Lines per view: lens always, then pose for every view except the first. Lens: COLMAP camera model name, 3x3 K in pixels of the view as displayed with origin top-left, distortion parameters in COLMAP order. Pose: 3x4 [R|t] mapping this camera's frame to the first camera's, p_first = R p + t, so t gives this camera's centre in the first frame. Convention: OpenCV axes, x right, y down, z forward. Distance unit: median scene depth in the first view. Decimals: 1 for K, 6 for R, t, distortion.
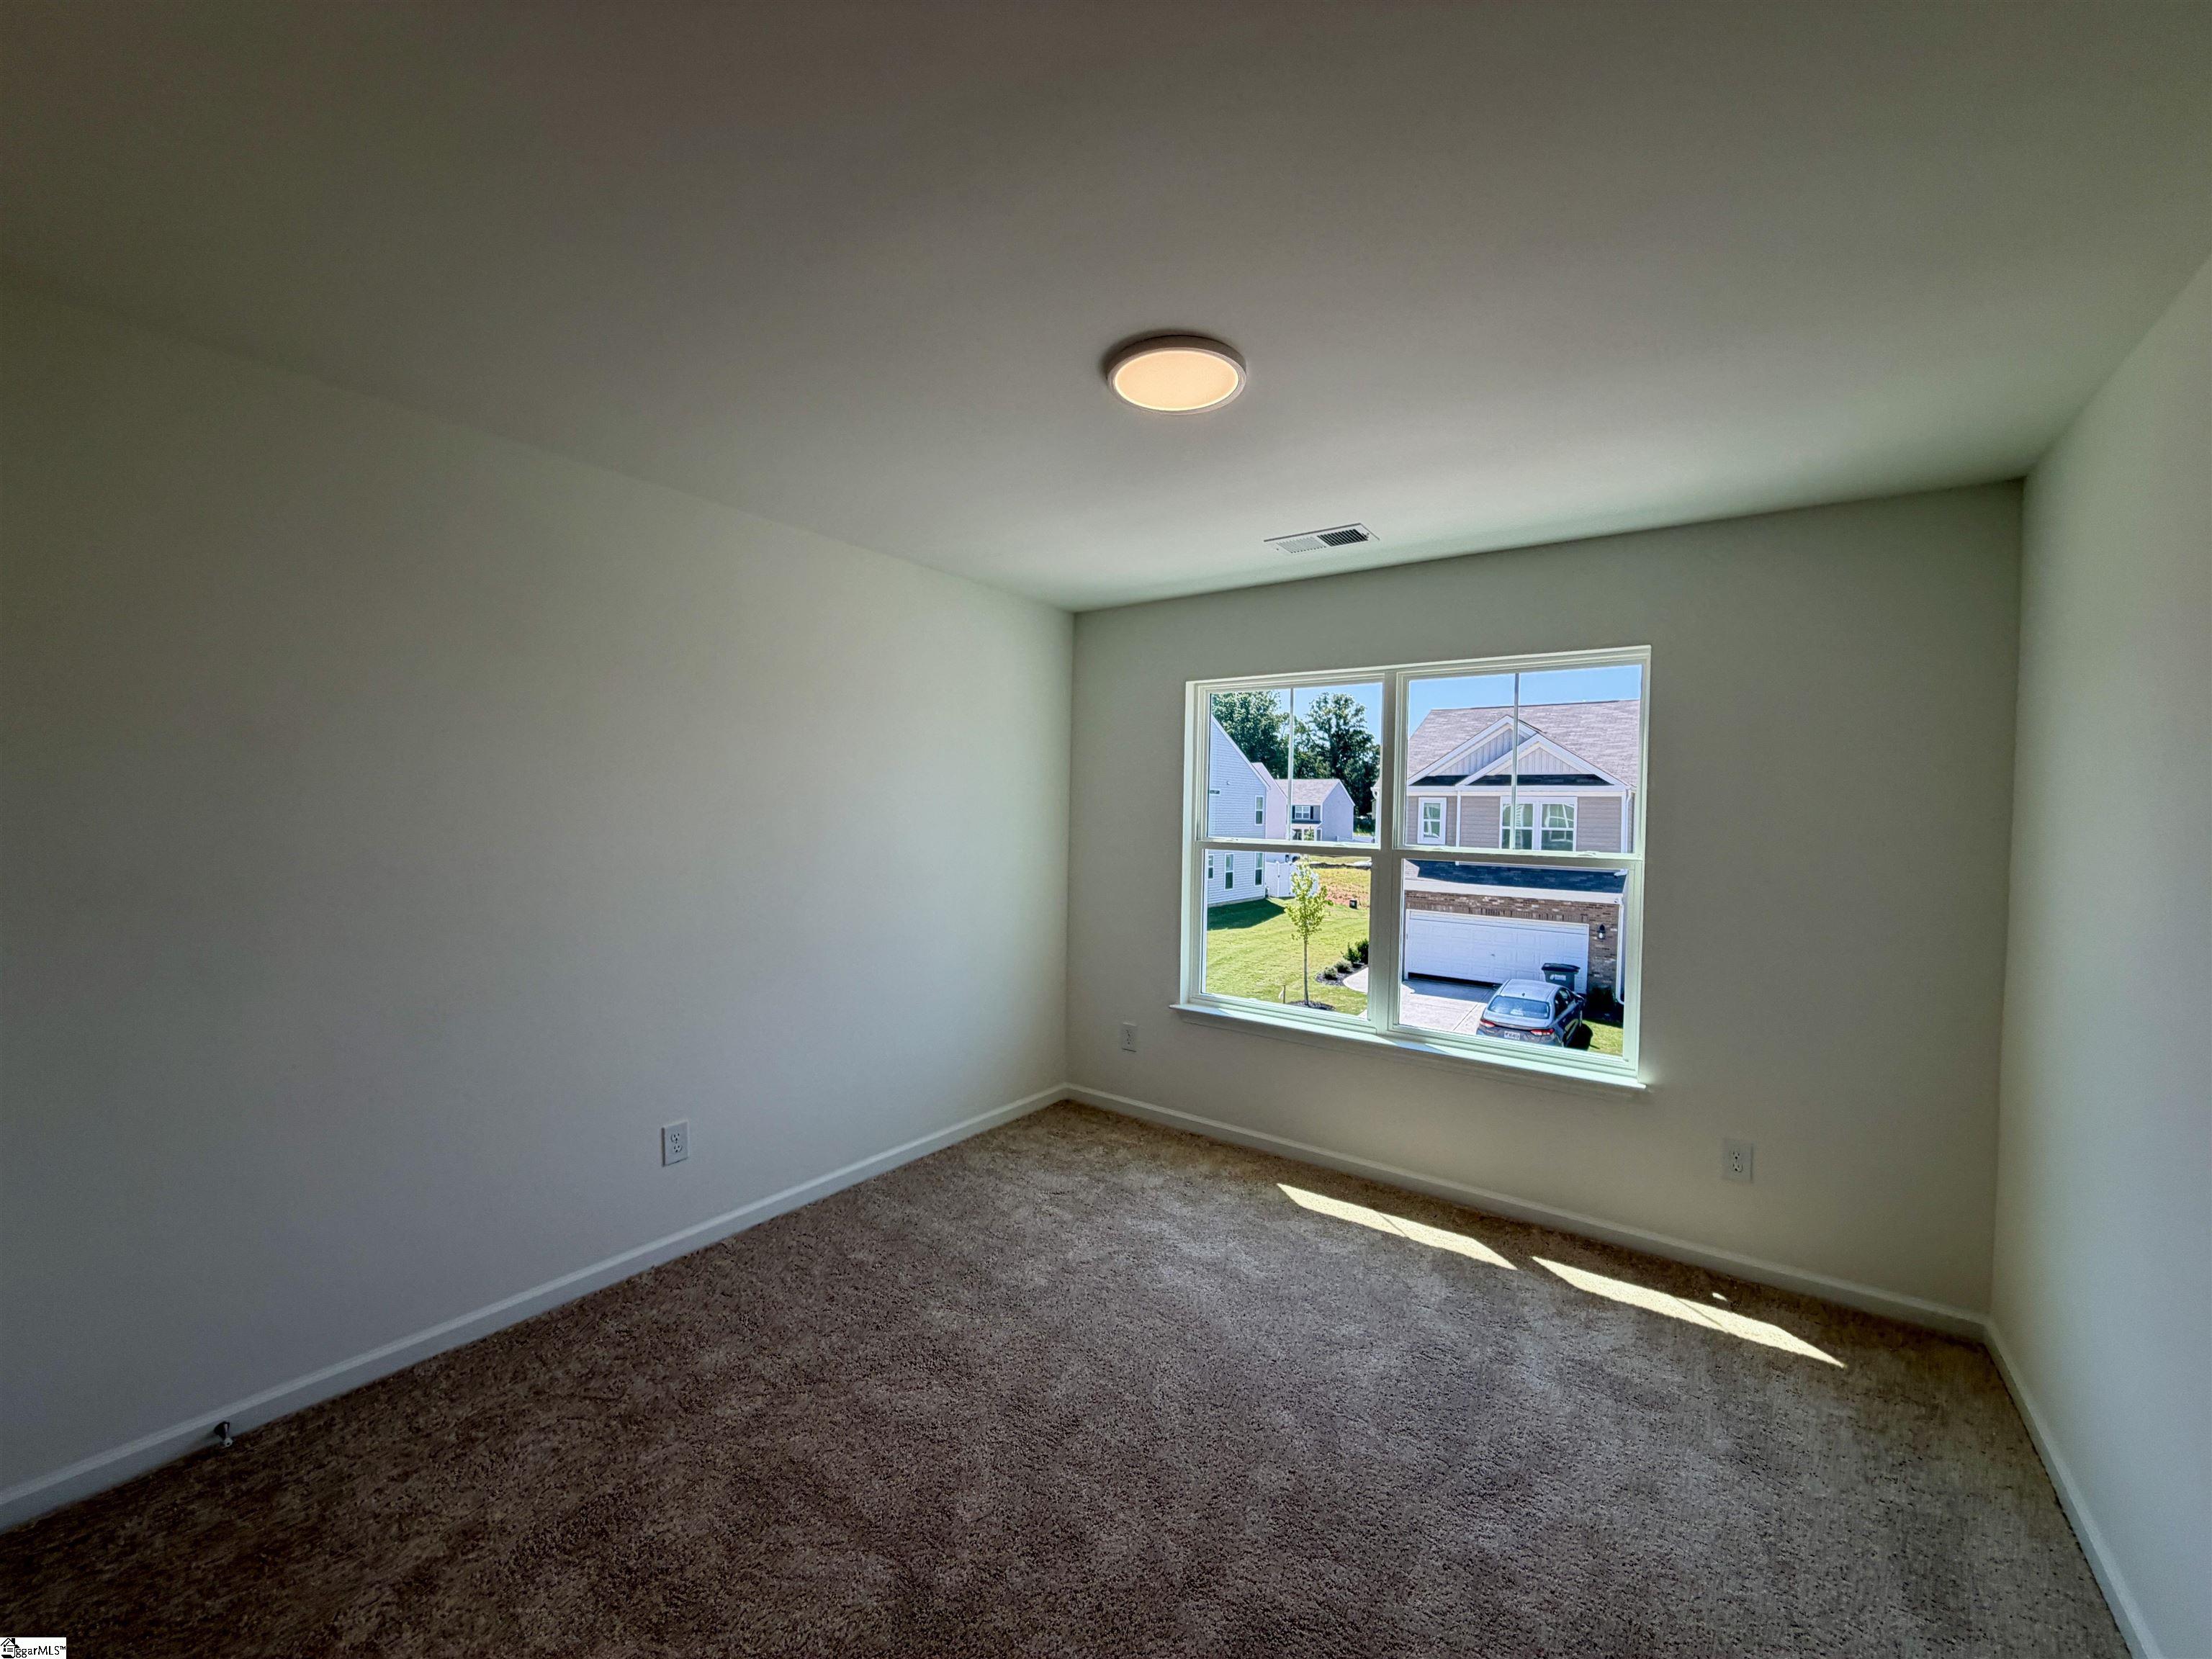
lens RADIAL K [[881.7, 0, 1106.0], [0, 881.7, 829.5], [0, 0, 1]] dist [0.000388, 0.000293]
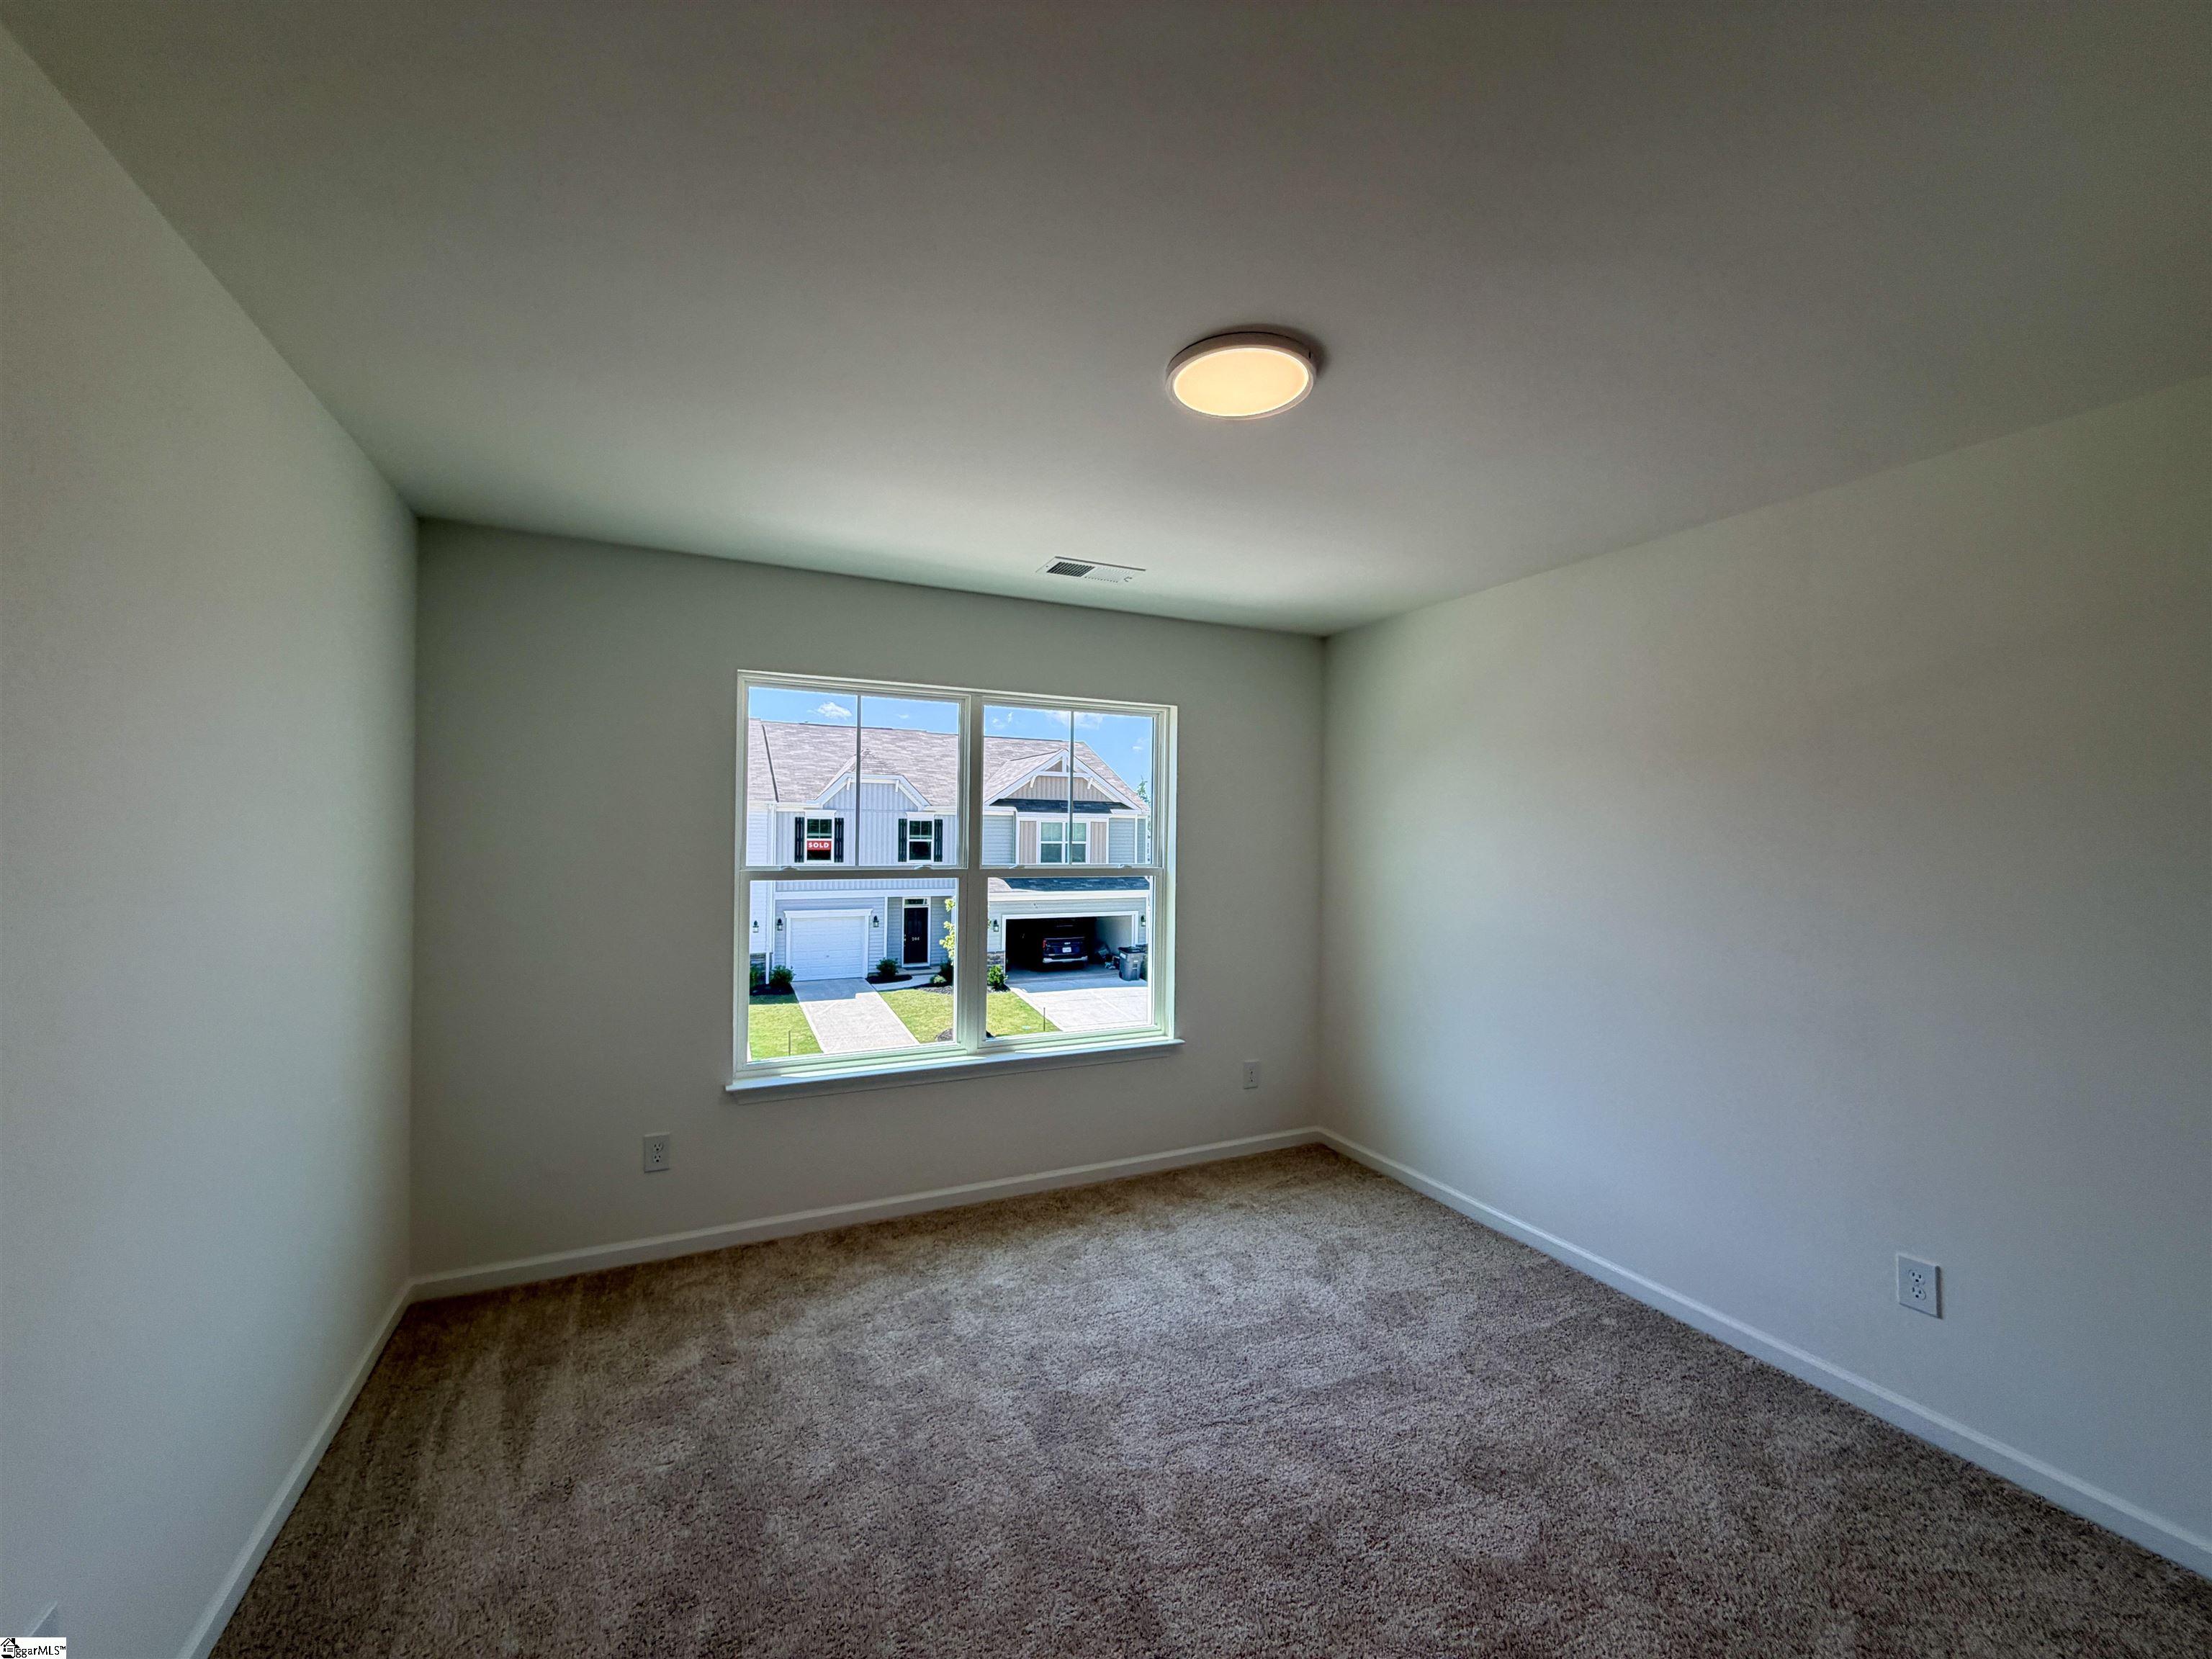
lens RADIAL K [[919.7, 0, 1106.0], [0, 919.7, 829.5], [0, 0, 1]] dist [0.000913, 0.000147]
pose [[0.477640, -0.016611, 0.878399, -0.540763], [0.024825, 0.999677, 0.005405, -0.025127], [-0.878205, 0.019225, 0.477898, 0.371307]]
